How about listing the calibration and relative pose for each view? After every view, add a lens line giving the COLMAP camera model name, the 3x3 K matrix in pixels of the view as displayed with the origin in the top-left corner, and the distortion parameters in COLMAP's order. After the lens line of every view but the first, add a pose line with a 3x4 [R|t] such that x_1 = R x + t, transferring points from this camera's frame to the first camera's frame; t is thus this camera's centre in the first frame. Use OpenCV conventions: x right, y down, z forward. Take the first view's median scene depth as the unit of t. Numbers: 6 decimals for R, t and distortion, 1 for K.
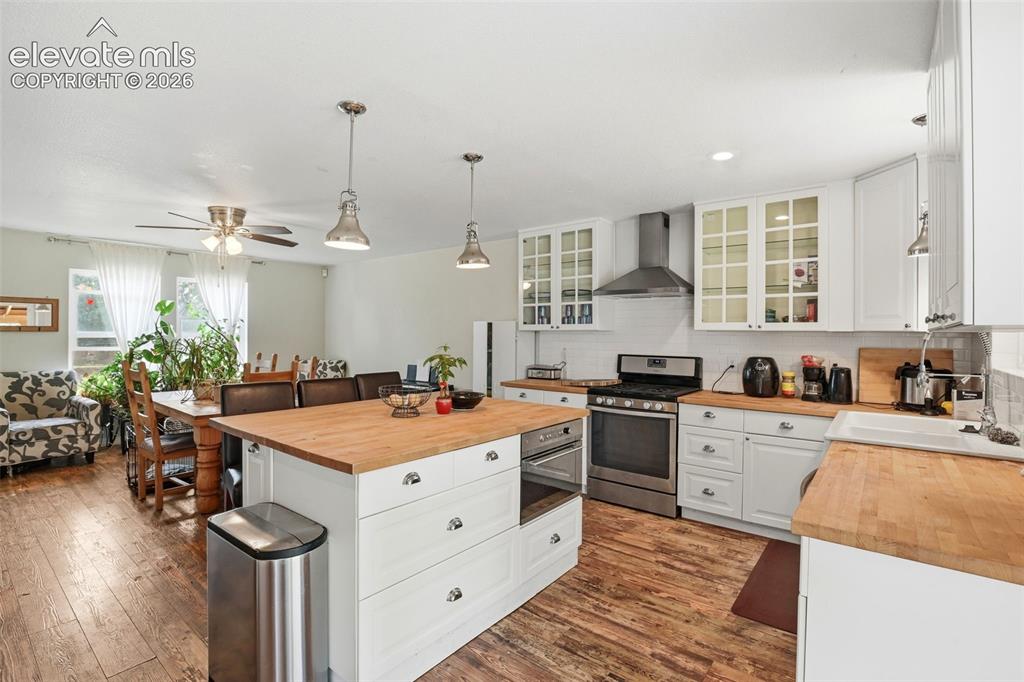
lens RADIAL K [[482.4, 0, 519.3], [0, 482.4, 332.9], [0, 0, 1]] dist [-0.030659, 0.009658]
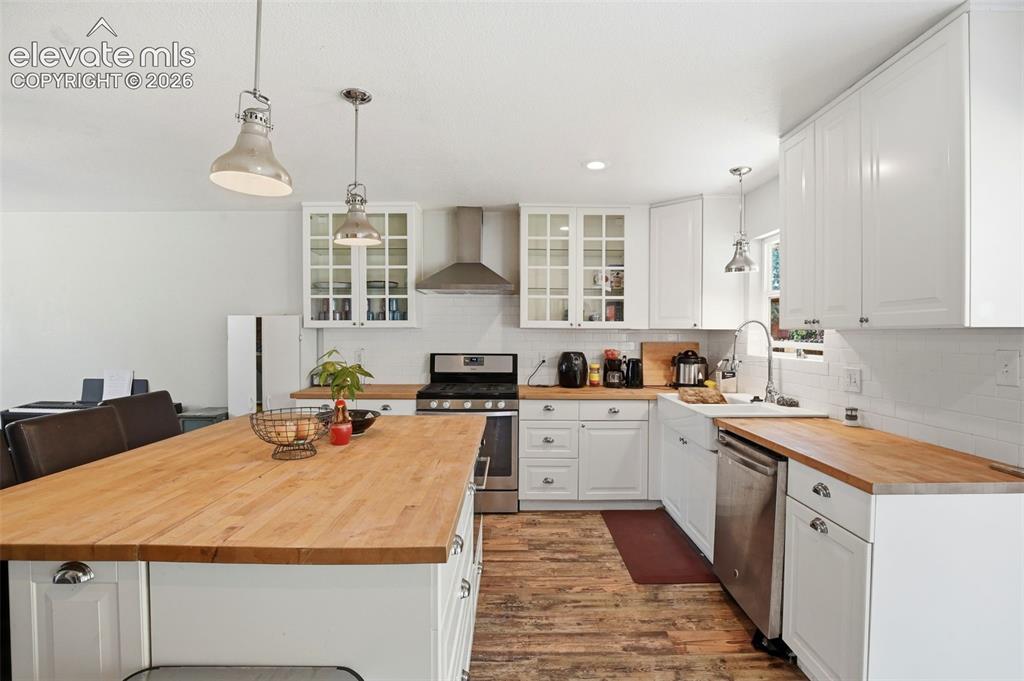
lens RADIAL K [[477.7, 0, 521.2], [0, 477.7, 340.5], [0, 0, 1]] dist [-0.025247, -0.000048]
pose [[0.778022, -0.015011, 0.628058, -0.264490], [0.000853, 0.999739, 0.022837, -0.001804], [-0.628237, -0.017232, 0.777831, 0.190214]]
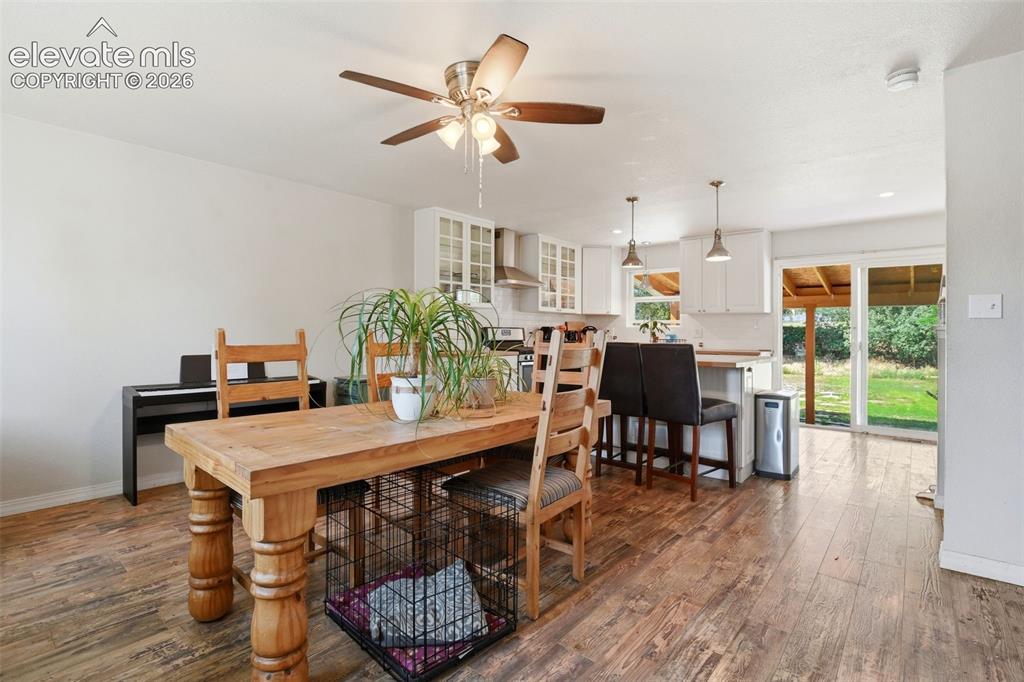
lens RADIAL K [[498.7, 0, 527.1], [0, 498.7, 333.7], [0, 0, 1]] dist [-0.001573, -0.000195]
pose [[-0.000224, -0.012132, 0.999926, -1.287745], [-0.008445, 0.999891, 0.012130, 0.049682], [-0.999964, -0.008442, -0.000327, 0.984390]]
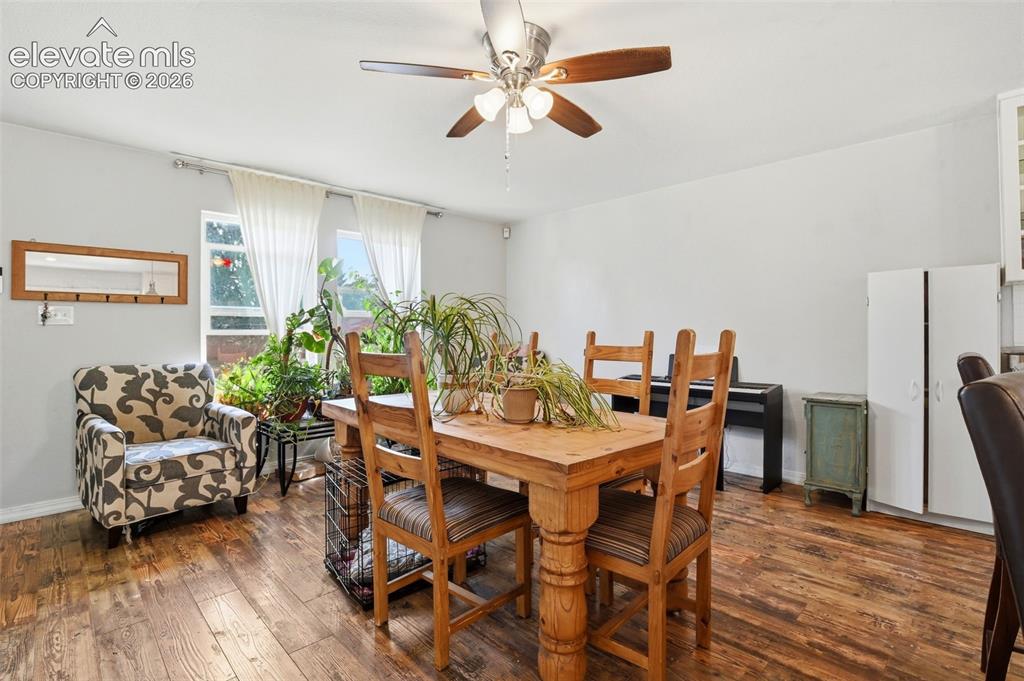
lens RADIAL K [[473.6, 0, 517.3], [0, 473.6, 332.0], [0, 0, 1]] dist [-0.021820, -0.000017]
pose [[0.993832, -0.011610, -0.110286, -0.587694], [0.011339, 0.999931, -0.003084, 0.056022], [0.110315, 0.001814, 0.993895, 0.528608]]
